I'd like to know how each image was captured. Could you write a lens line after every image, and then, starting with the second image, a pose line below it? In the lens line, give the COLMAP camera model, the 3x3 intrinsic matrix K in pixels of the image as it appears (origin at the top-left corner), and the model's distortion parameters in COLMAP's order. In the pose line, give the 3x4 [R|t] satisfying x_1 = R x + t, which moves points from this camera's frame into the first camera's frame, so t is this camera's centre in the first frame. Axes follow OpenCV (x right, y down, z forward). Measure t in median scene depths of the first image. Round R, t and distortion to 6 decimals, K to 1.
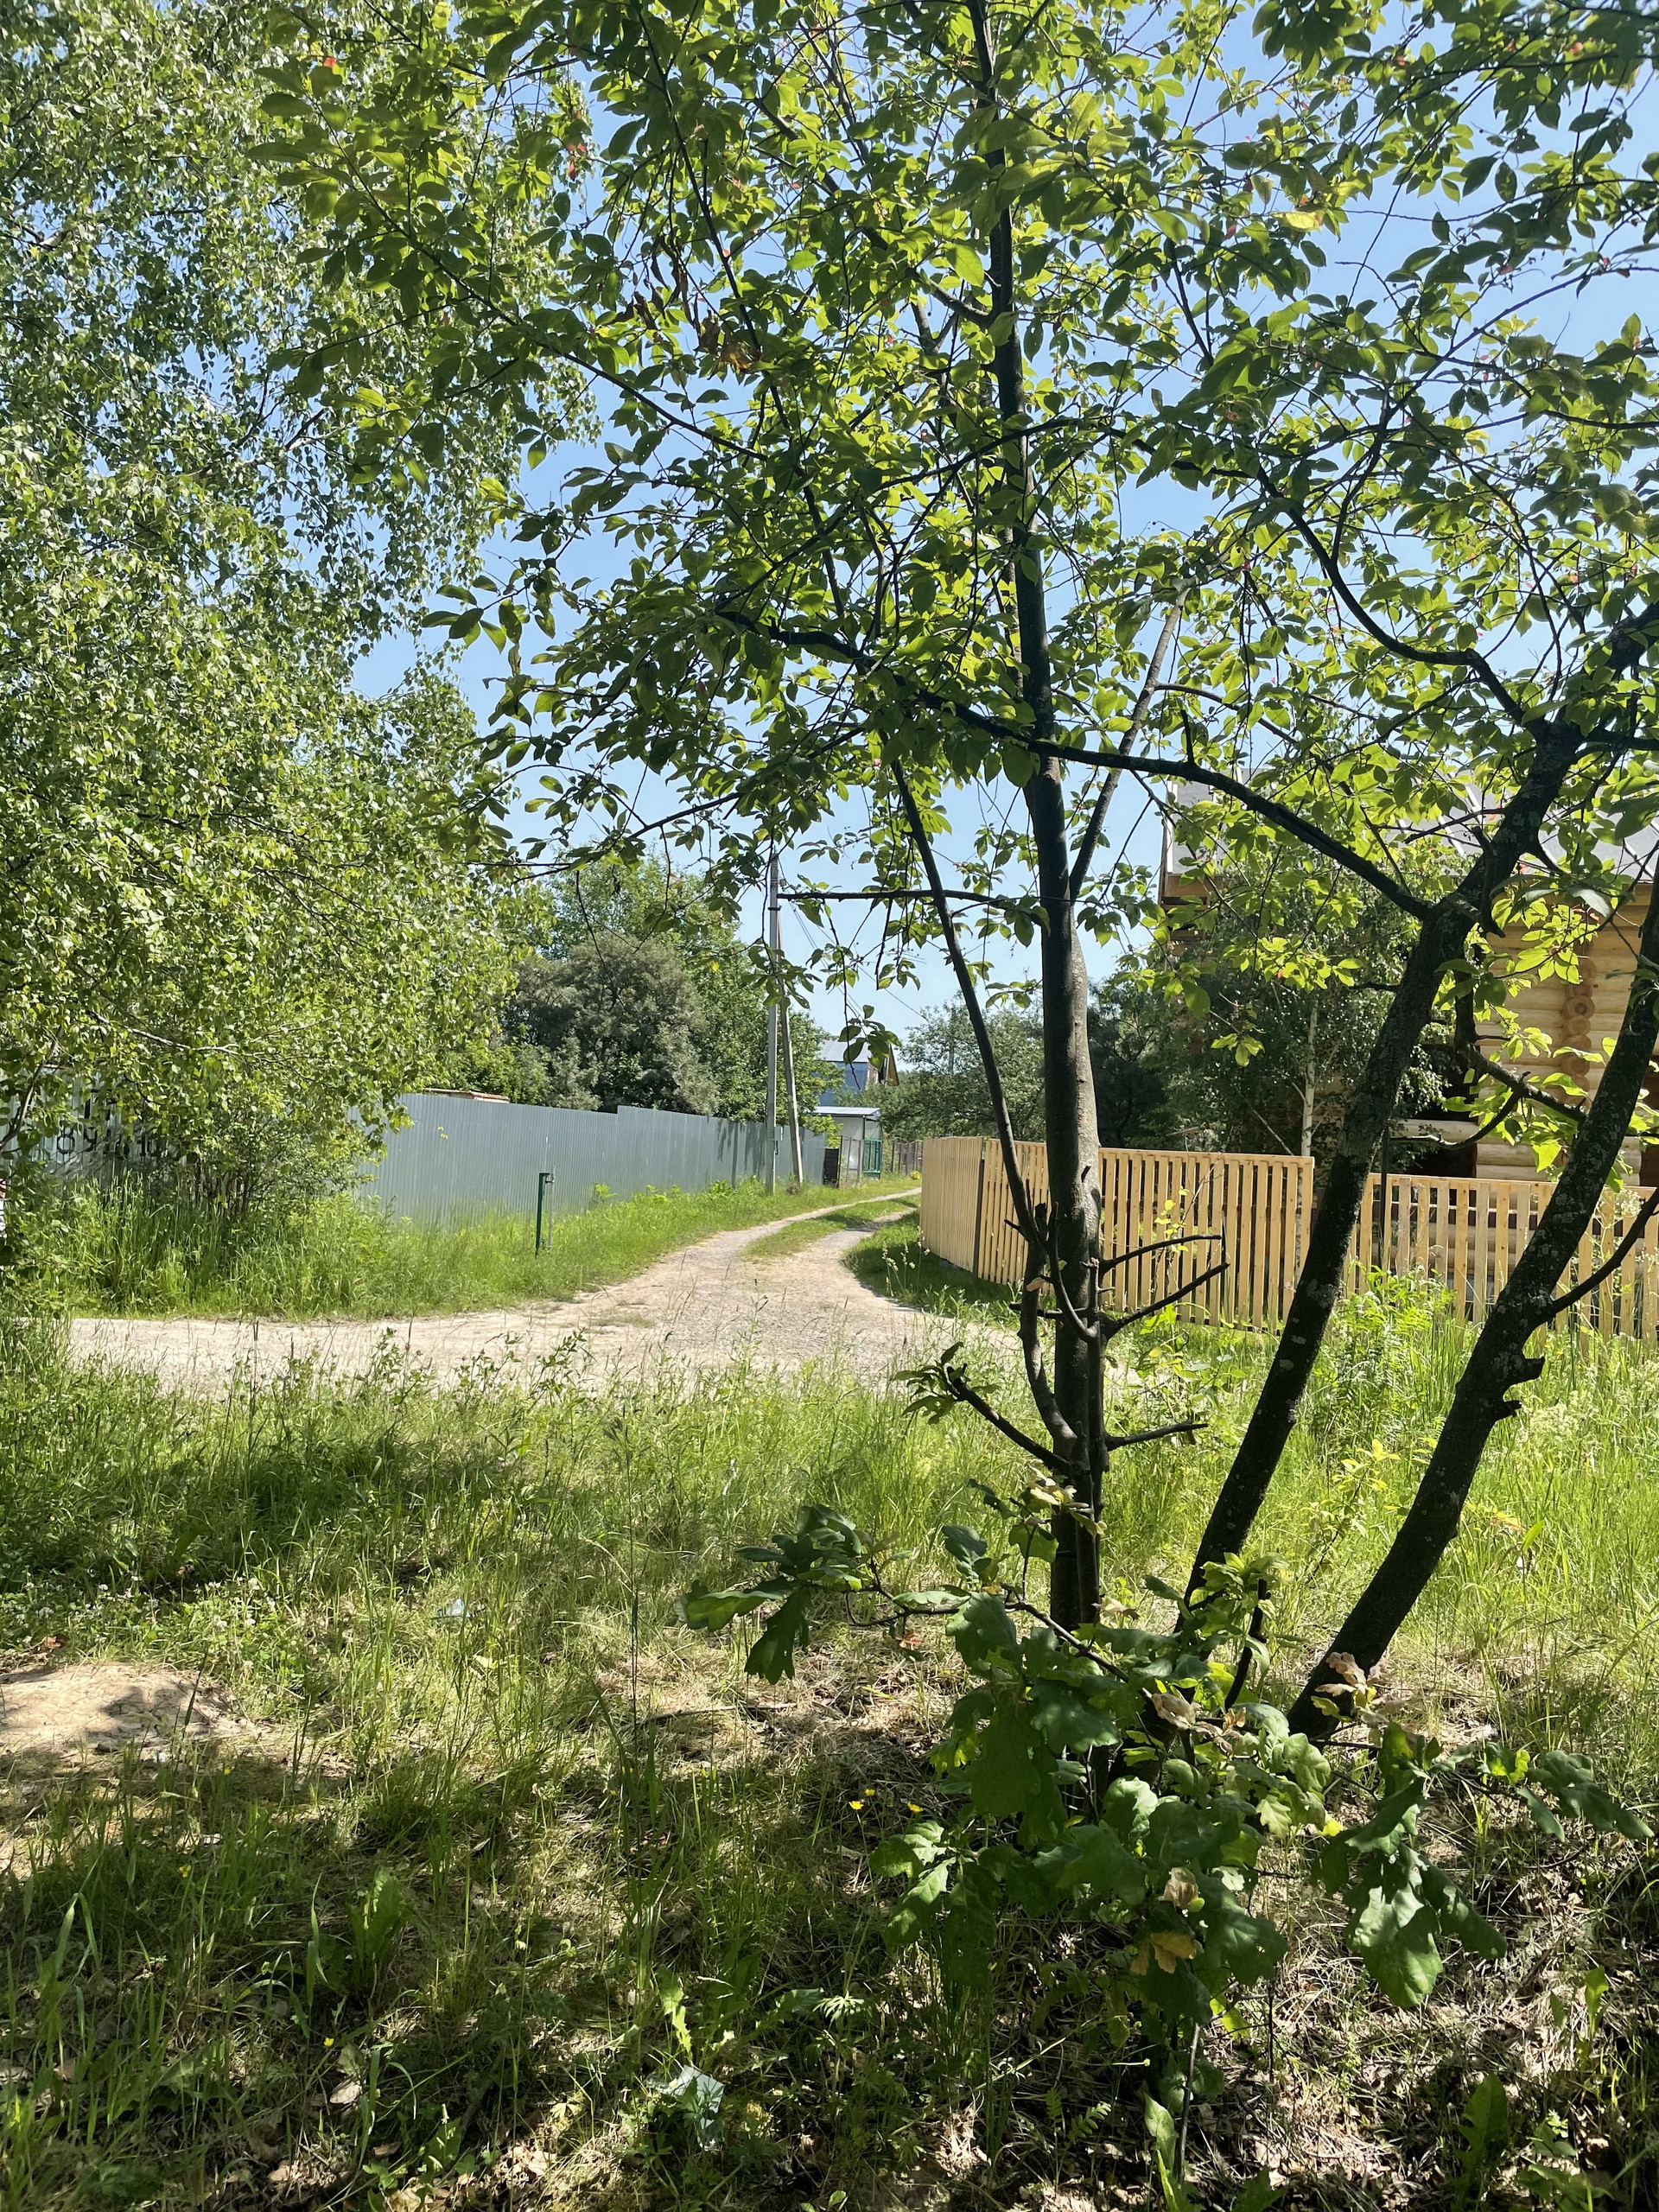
lens RADIAL K [[1670.7, 0, 822.0], [0, 1670.7, 1064.3], [0, 0, 1]] dist [0.138010, -0.206323]
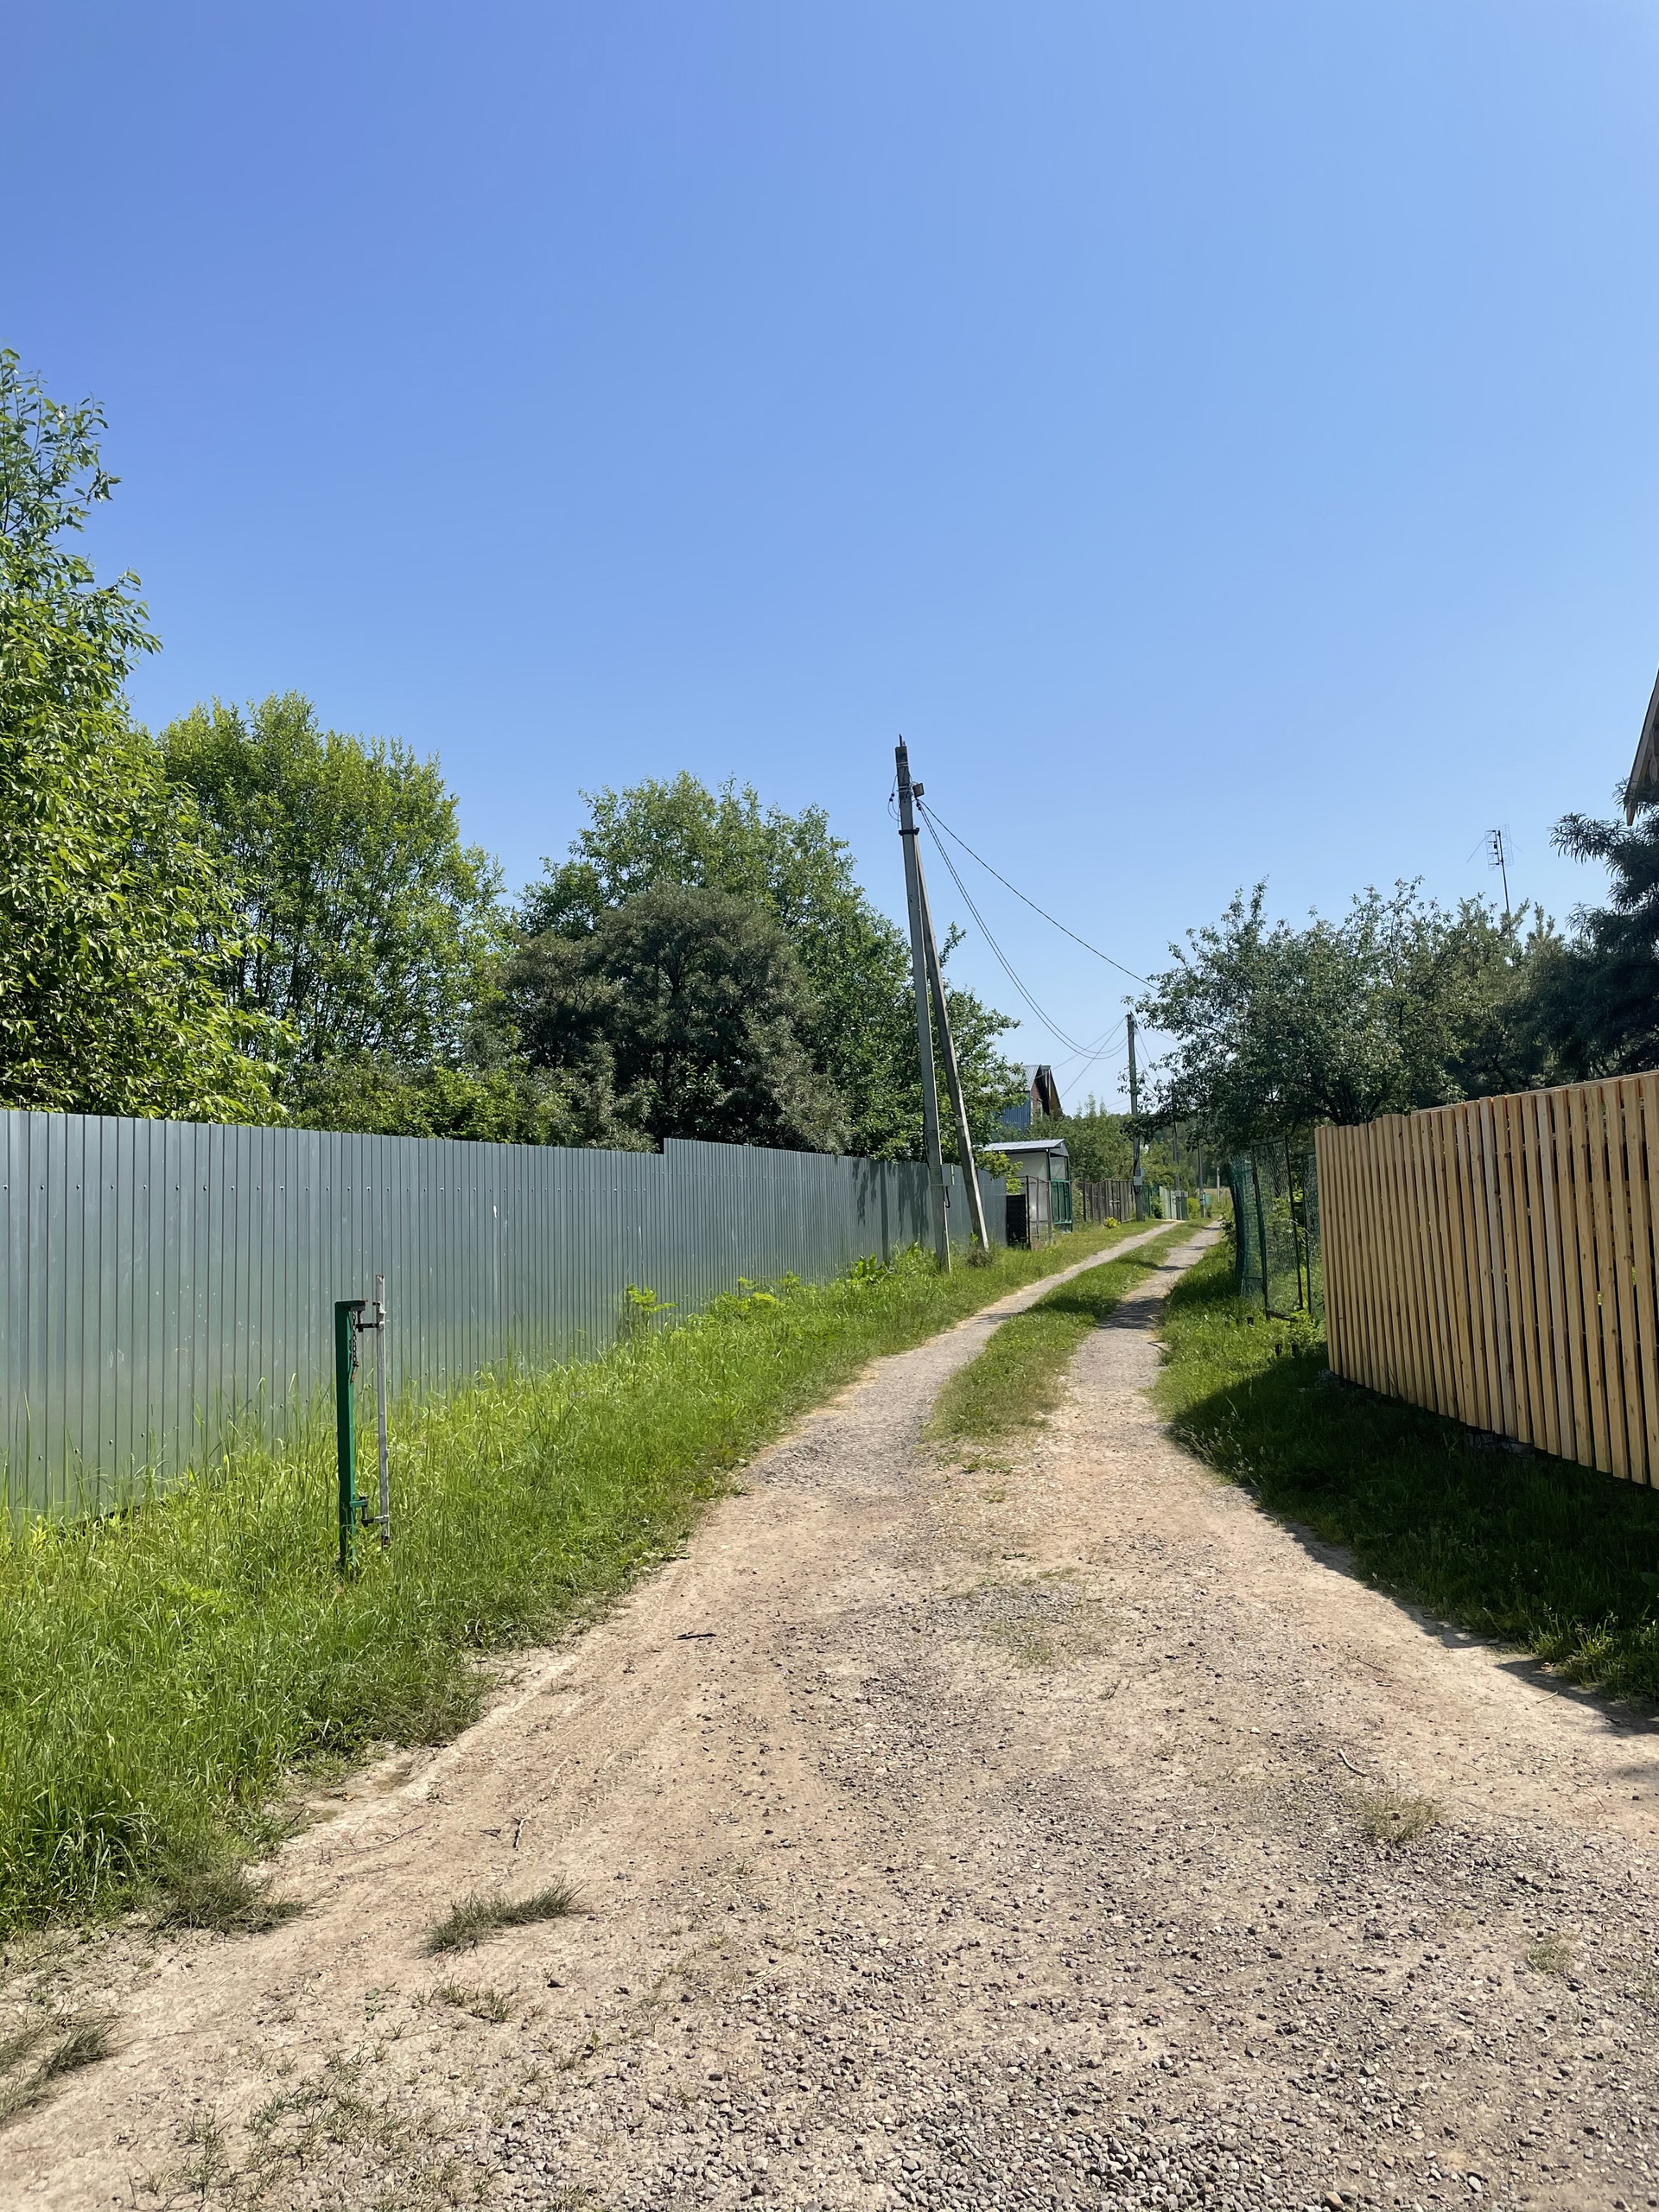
lens RADIAL K [[1670.7, 0, 822.0], [0, 1670.7, 1064.3], [0, 0, 1]] dist [0.138010, -0.206323]
pose [[0.992302, -0.096548, -0.077558, -0.021931], [0.093578, 0.994765, -0.041065, 0.022787], [0.081117, 0.033491, 0.996142, 0.383368]]
